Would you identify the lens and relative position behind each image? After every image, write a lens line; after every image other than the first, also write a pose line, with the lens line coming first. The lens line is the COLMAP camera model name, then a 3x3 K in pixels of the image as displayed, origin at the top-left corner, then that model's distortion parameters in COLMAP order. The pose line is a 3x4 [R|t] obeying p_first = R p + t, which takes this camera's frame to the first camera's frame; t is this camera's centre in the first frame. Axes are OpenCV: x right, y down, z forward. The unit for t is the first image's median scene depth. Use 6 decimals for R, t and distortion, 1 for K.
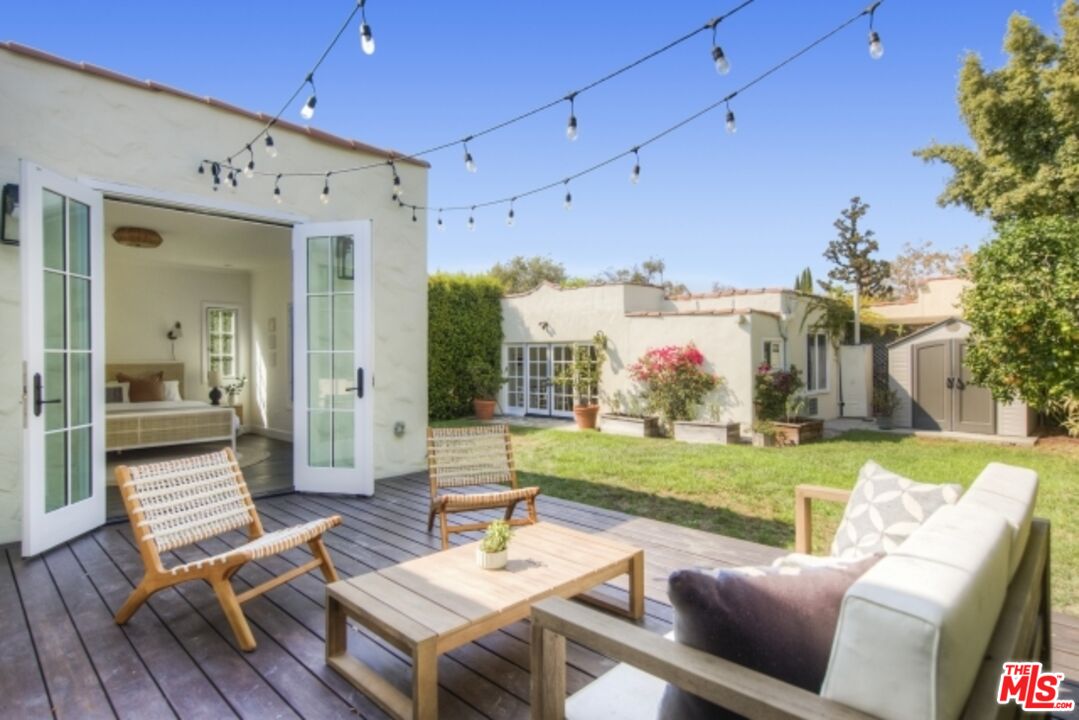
lens RADIAL K [[584.1, 0, 535.1], [0, 584.1, 355.7], [0, 0, 1]] dist [-0.001942, 0.005677]
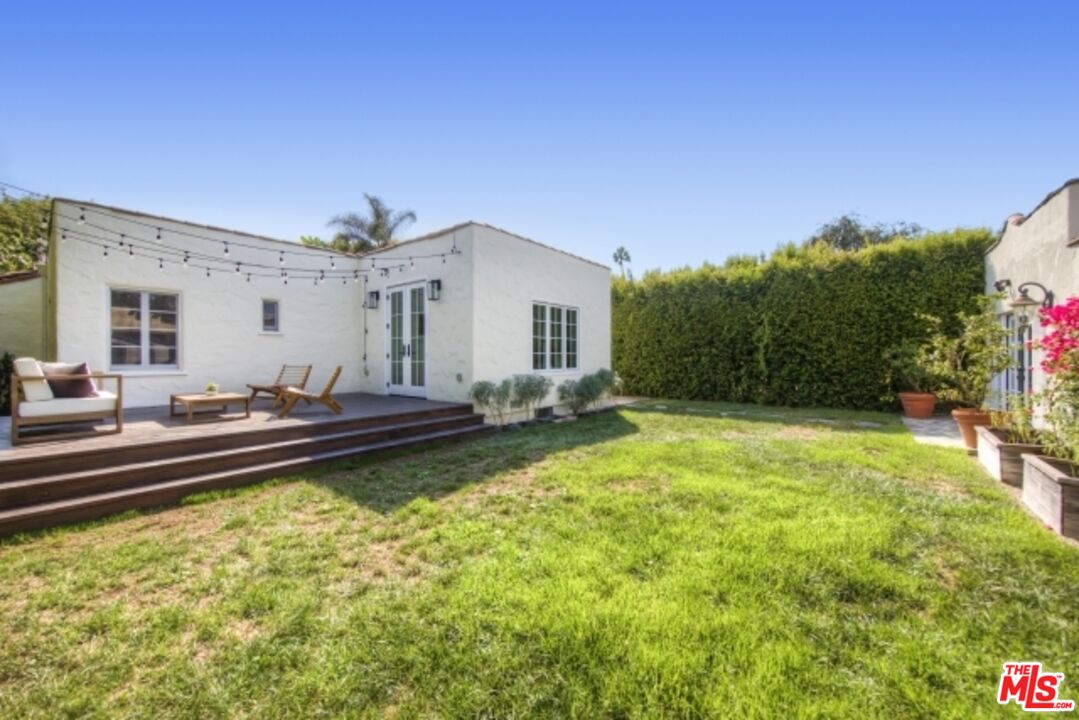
lens RADIAL K [[408.7, 0, 540.9], [0, 408.7, 356.1], [0, 0, 1]] dist [0.009536, 0.000048]
pose [[0.107869, 0.004040, -0.994157, 0.522345], [0.006178, 0.999970, 0.004734, 0.026874], [0.994146, -0.006652, 0.107841, 0.554057]]
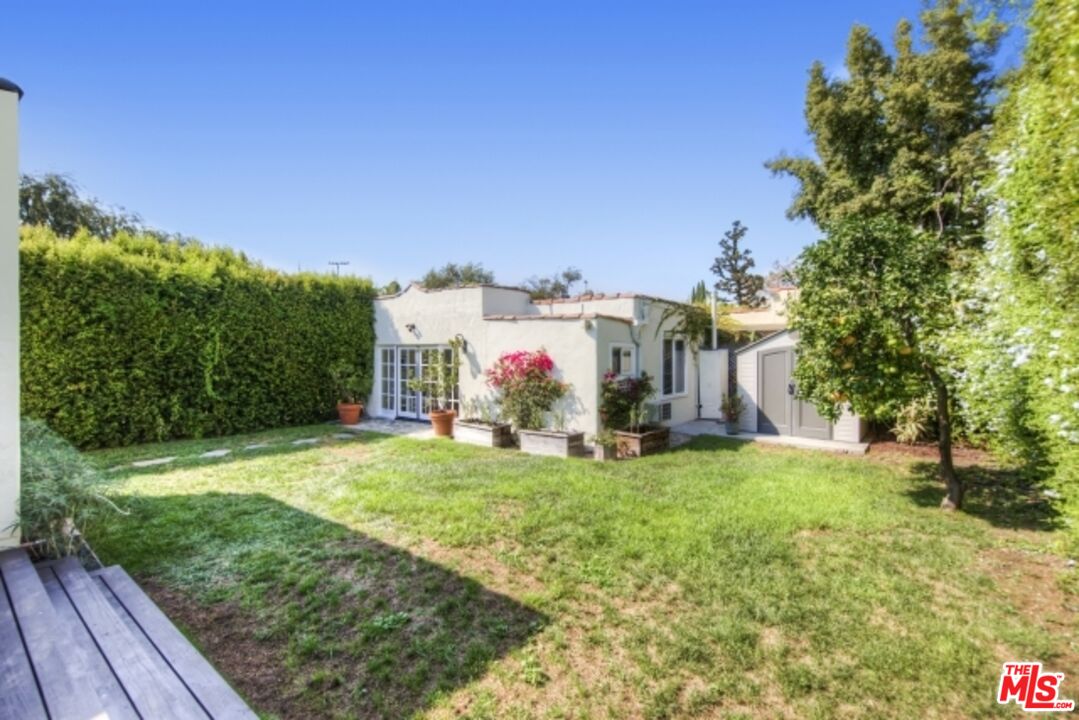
lens RADIAL K [[495.6, 0, 543.7], [0, 495.6, 357.3], [0, 0, 1]] dist [0.021628, 0.000056]
pose [[0.992750, 0.004985, 0.120097, 0.170764], [-0.006280, 0.999926, 0.010403, -0.015344], [-0.120036, -0.011082, 0.992708, 0.181859]]
